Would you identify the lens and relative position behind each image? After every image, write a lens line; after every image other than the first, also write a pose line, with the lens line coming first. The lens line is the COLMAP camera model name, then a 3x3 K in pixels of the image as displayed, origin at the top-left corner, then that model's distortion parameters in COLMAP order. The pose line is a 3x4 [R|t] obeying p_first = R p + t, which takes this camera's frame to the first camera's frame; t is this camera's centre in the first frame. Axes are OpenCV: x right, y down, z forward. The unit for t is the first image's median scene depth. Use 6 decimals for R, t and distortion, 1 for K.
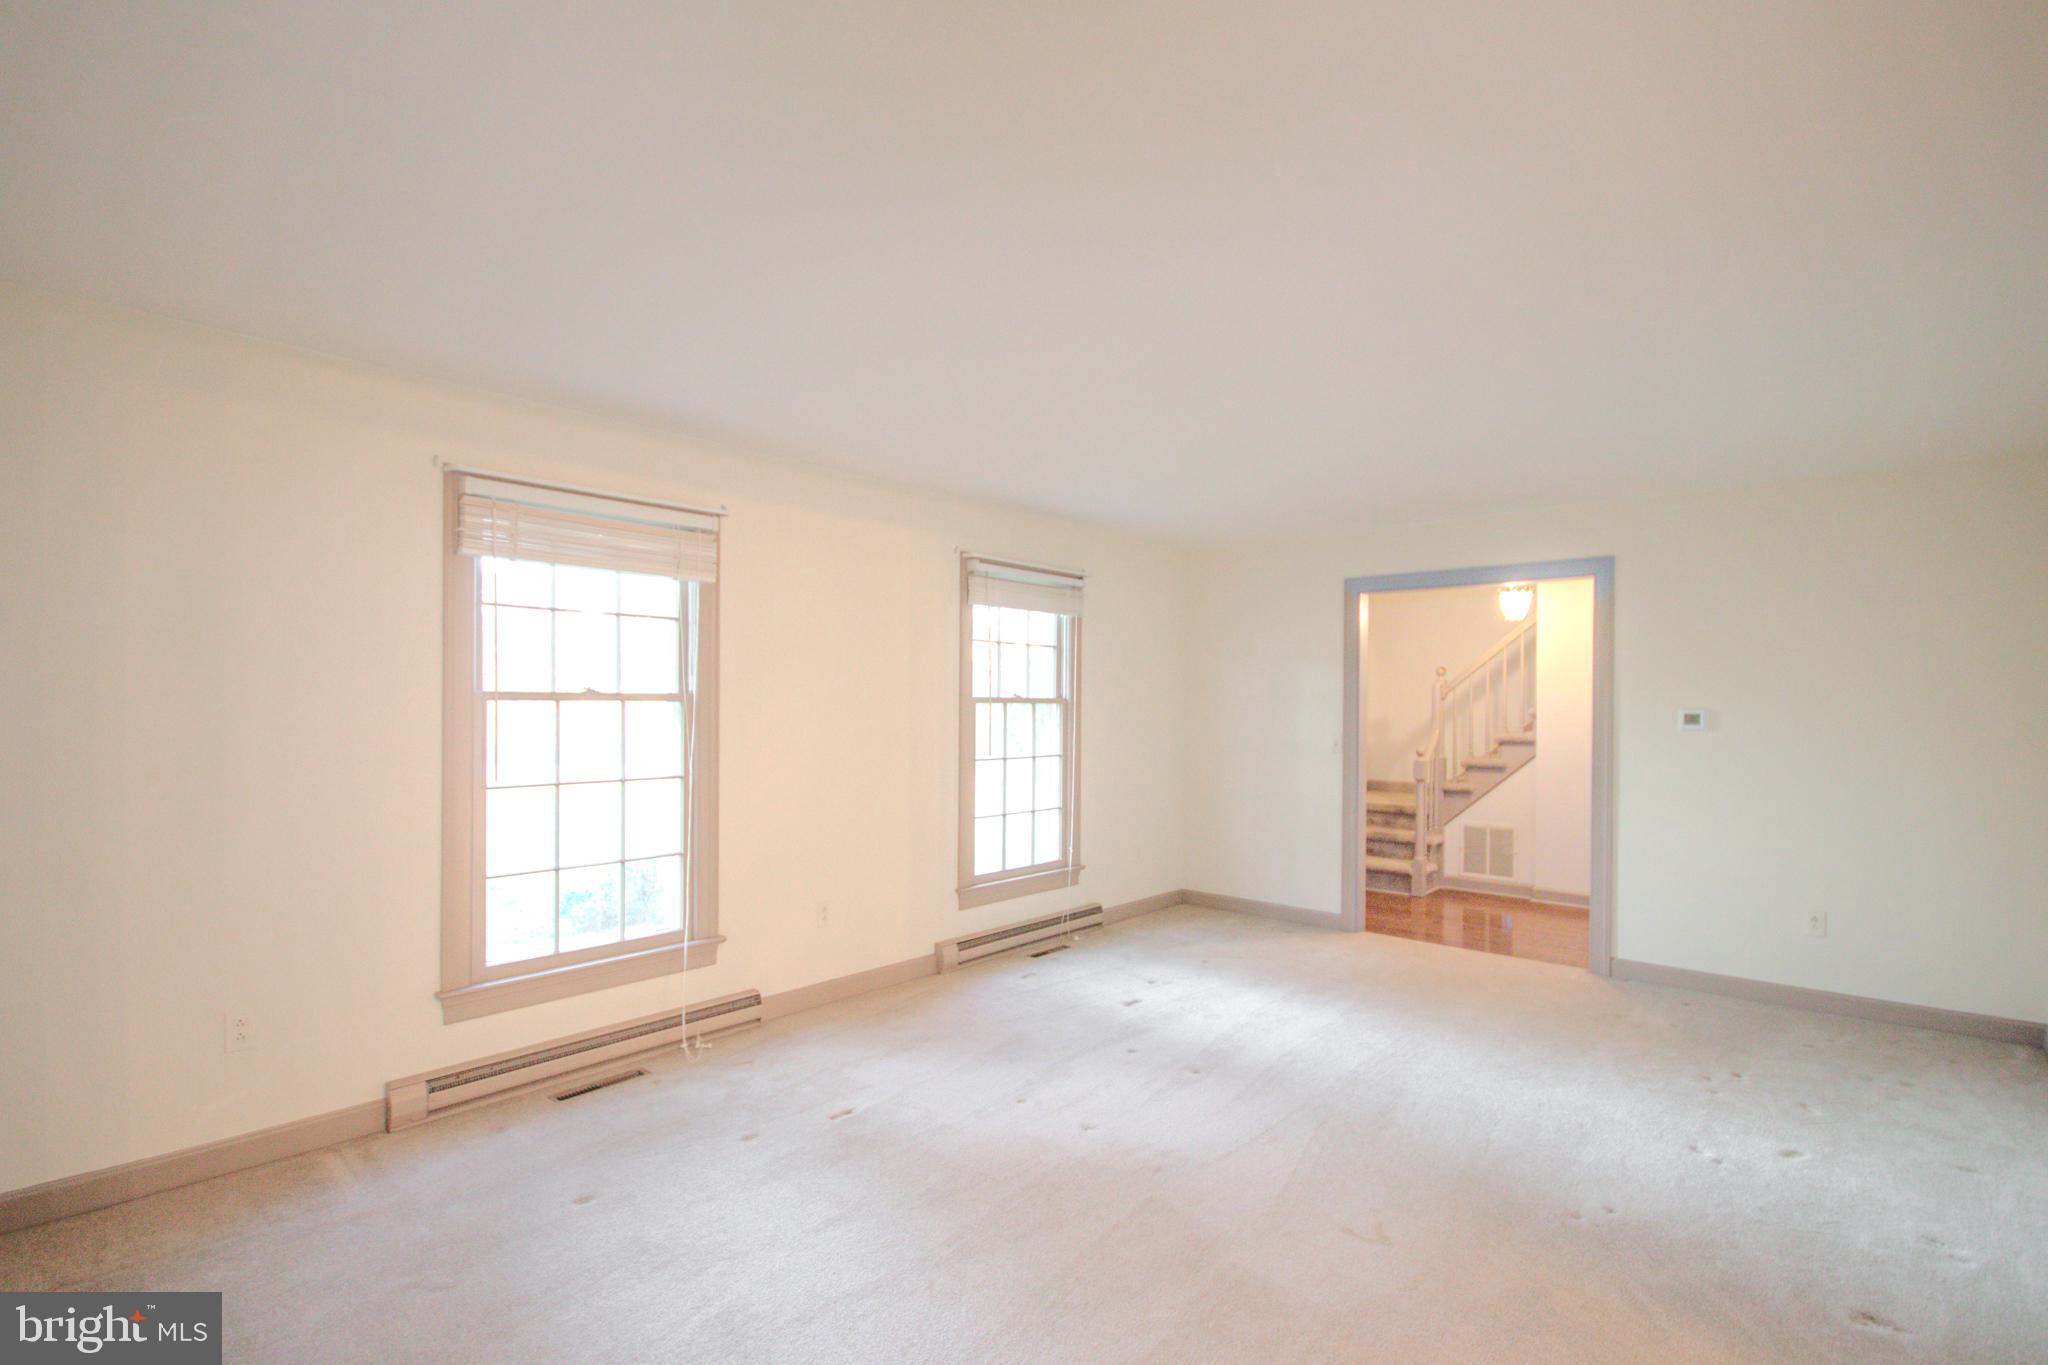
lens RADIAL K [[951.6, 0, 1039.8], [0, 951.6, 714.3], [0, 0, 1]] dist [-0.000683, -0.000207]
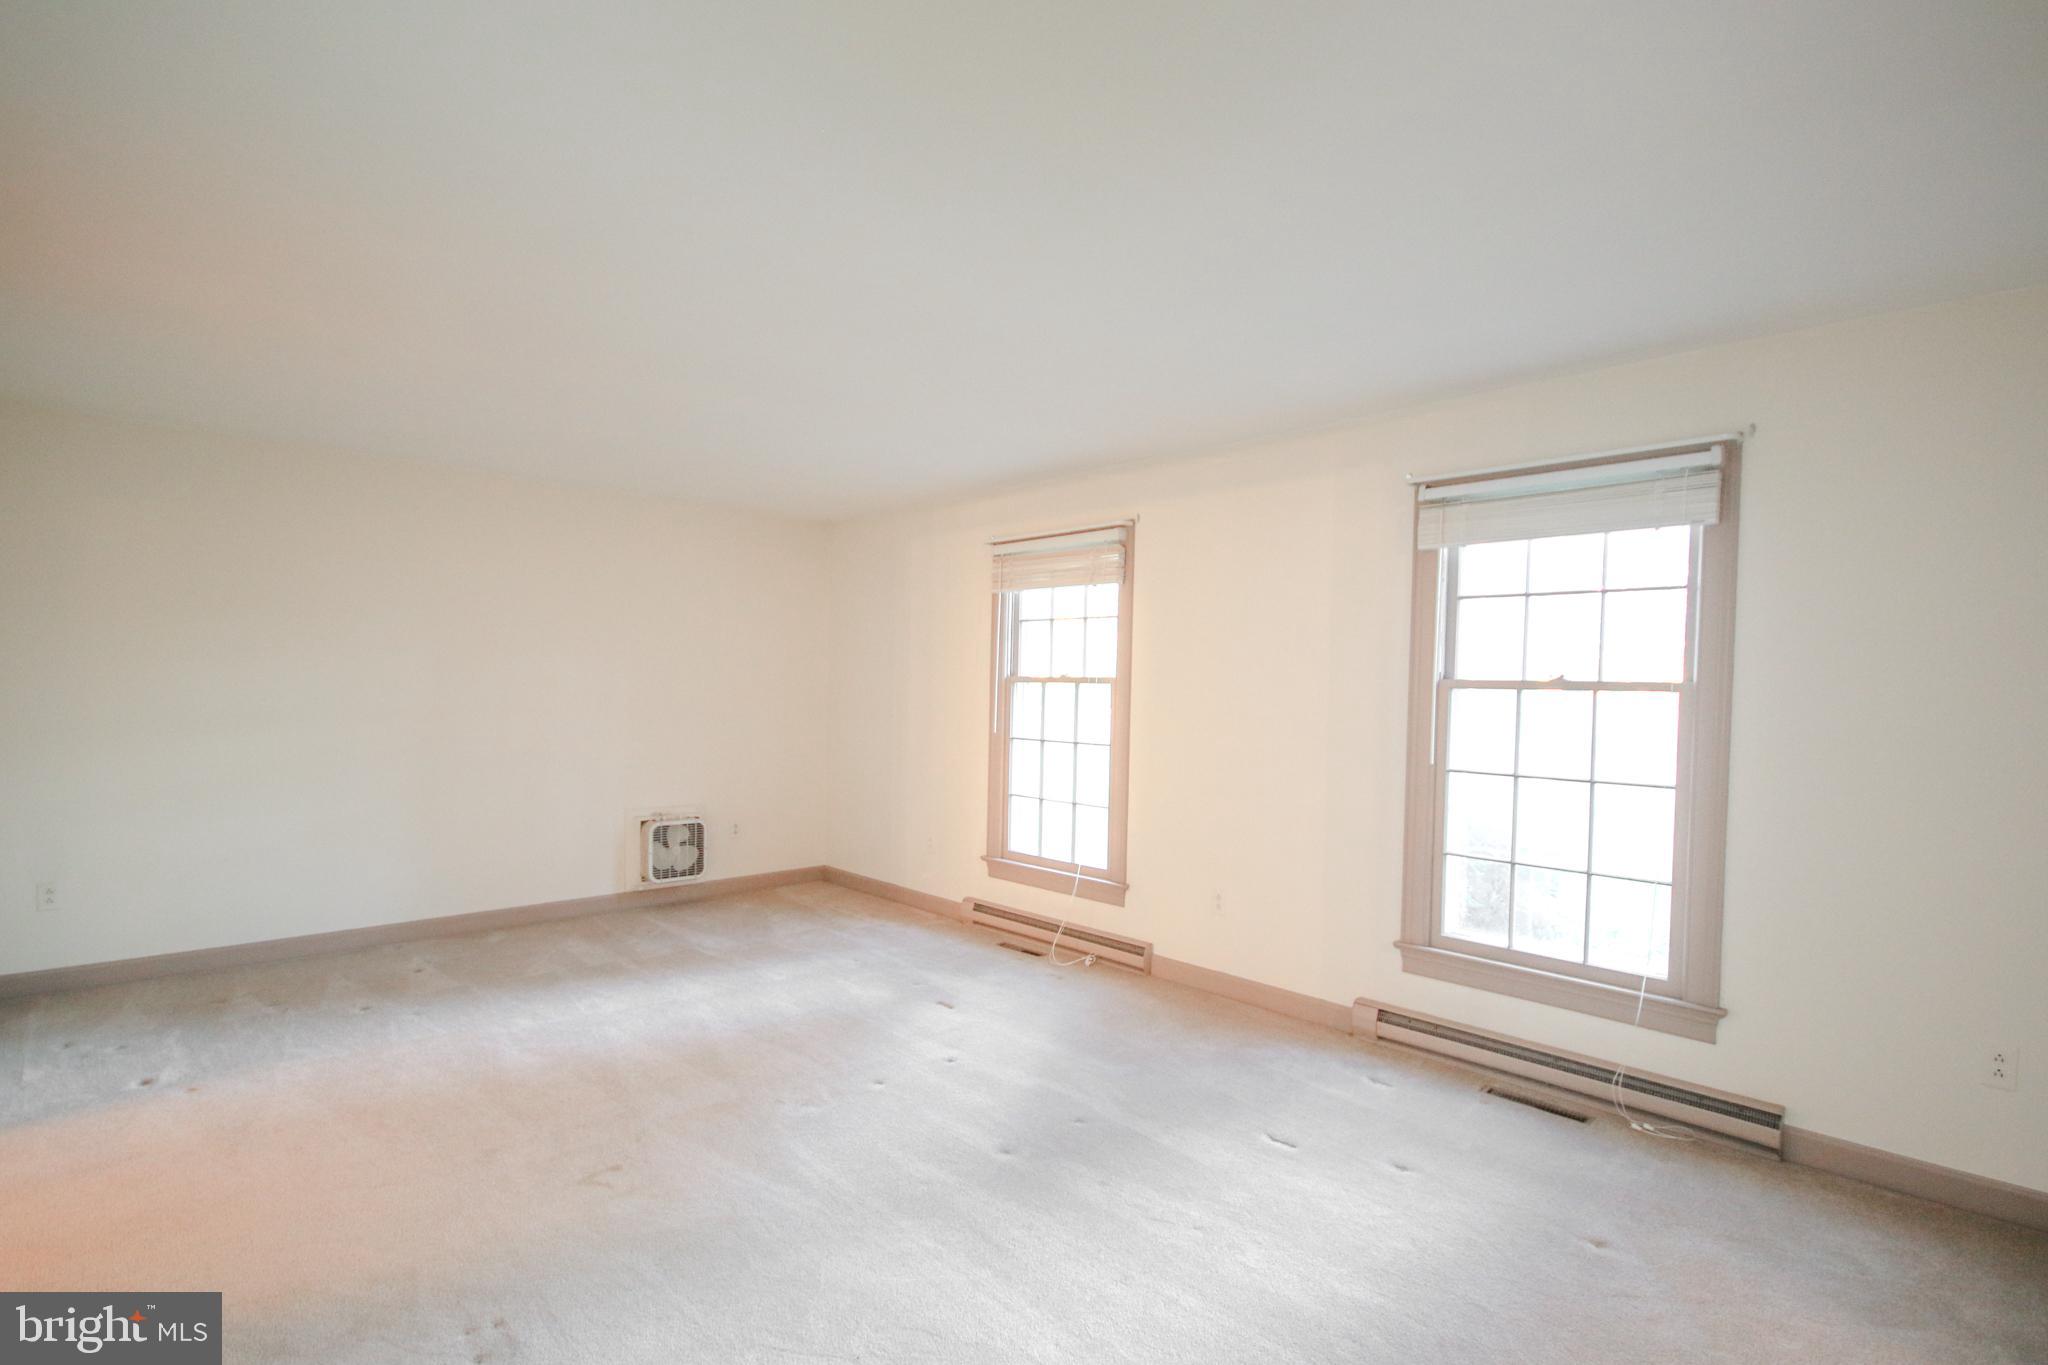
lens RADIAL K [[931.5, 0, 1015.6], [0, 931.5, 710.9], [0, 0, 1]] dist [0.002727, 0.000192]
pose [[-0.076476, 0.022232, -0.996824, 0.694752], [-0.025412, 0.999383, 0.024238, -0.003882], [0.996748, 0.027185, -0.075863, 0.808248]]
